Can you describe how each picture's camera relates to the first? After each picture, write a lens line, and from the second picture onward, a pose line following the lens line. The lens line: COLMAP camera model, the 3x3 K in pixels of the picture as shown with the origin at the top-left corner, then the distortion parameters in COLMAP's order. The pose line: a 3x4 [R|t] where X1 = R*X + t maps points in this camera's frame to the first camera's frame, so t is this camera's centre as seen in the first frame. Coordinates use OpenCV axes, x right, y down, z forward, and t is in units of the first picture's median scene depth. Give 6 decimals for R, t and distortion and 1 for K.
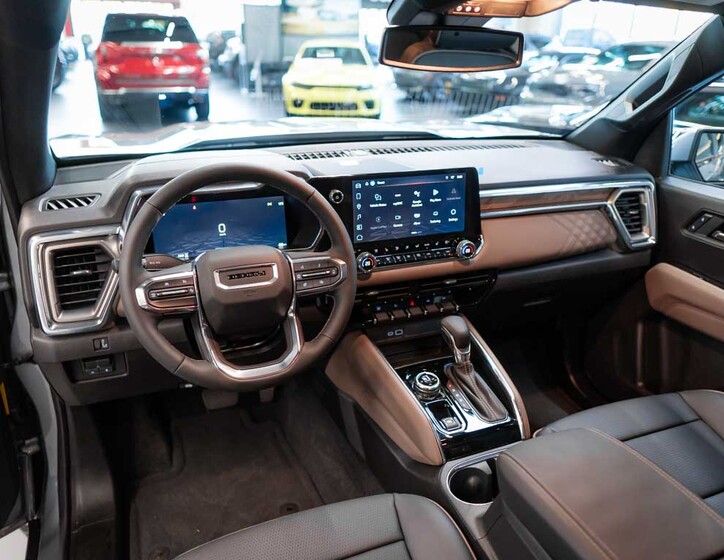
lens RADIAL K [[551.2, 0, 384.3], [0, 551.2, 281.3], [0, 0, 1]] dist [-0.003486, -0.001365]
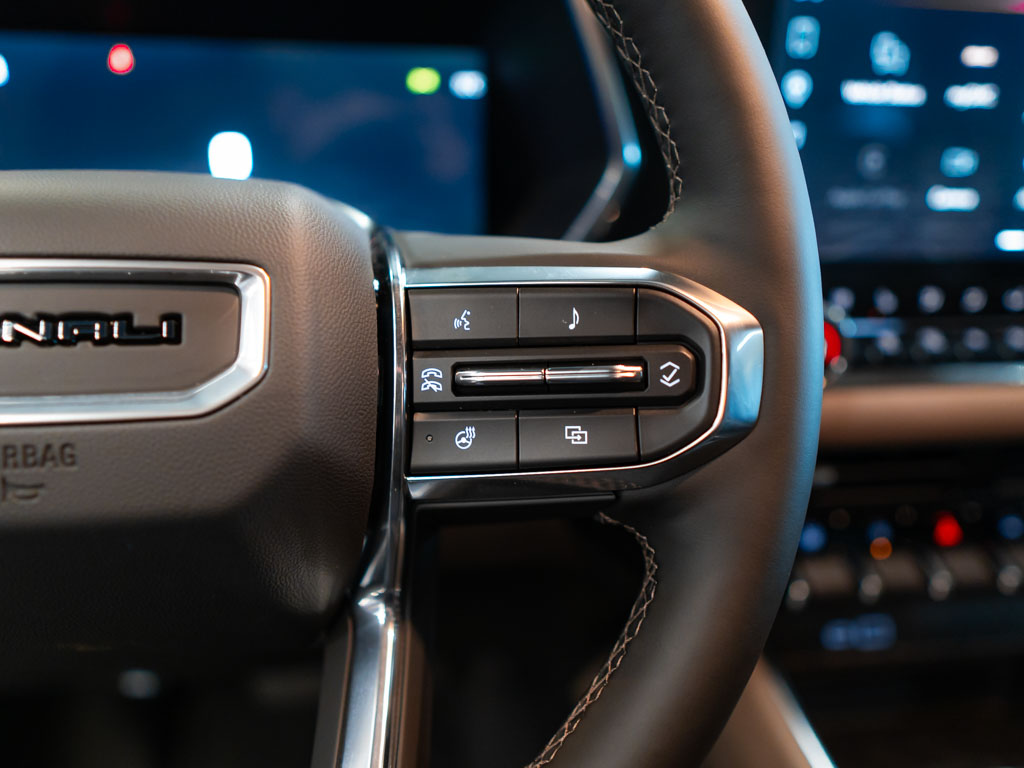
lens RADIAL K [[798.7, 0, 509.9], [0, 798.7, 369.5], [0, 0, 1]] dist [-0.003534, -0.005321]
pose [[0.966675, 0.105718, -0.233158, -0.070798], [-0.108785, 0.994065, -0.000298, -0.011461], [0.231742, 0.025653, 0.972439, 0.670391]]
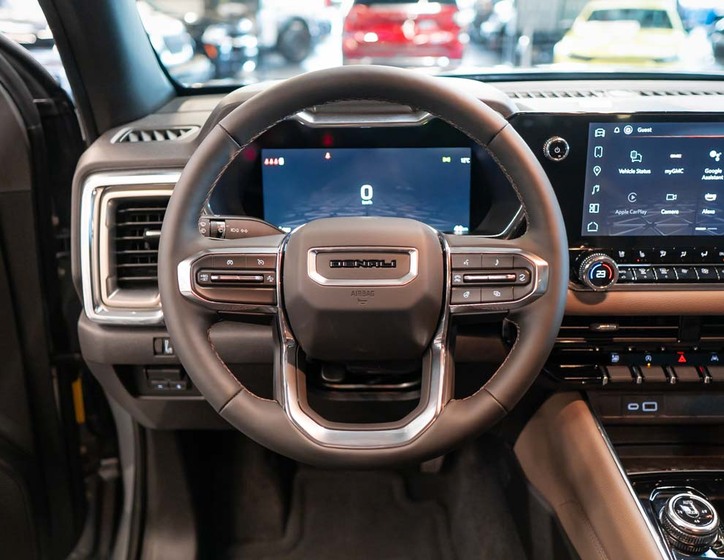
lens RADIAL K [[698.3, 0, 387.6], [0, 698.3, 281.1], [0, 0, 1]] dist [0.001572, 0.006193]
pose [[0.921609, 0.114900, -0.370723, 0.033305], [-0.126713, 0.991910, -0.007578, 0.006896], [0.366853, 0.053959, 0.928713, 0.276672]]
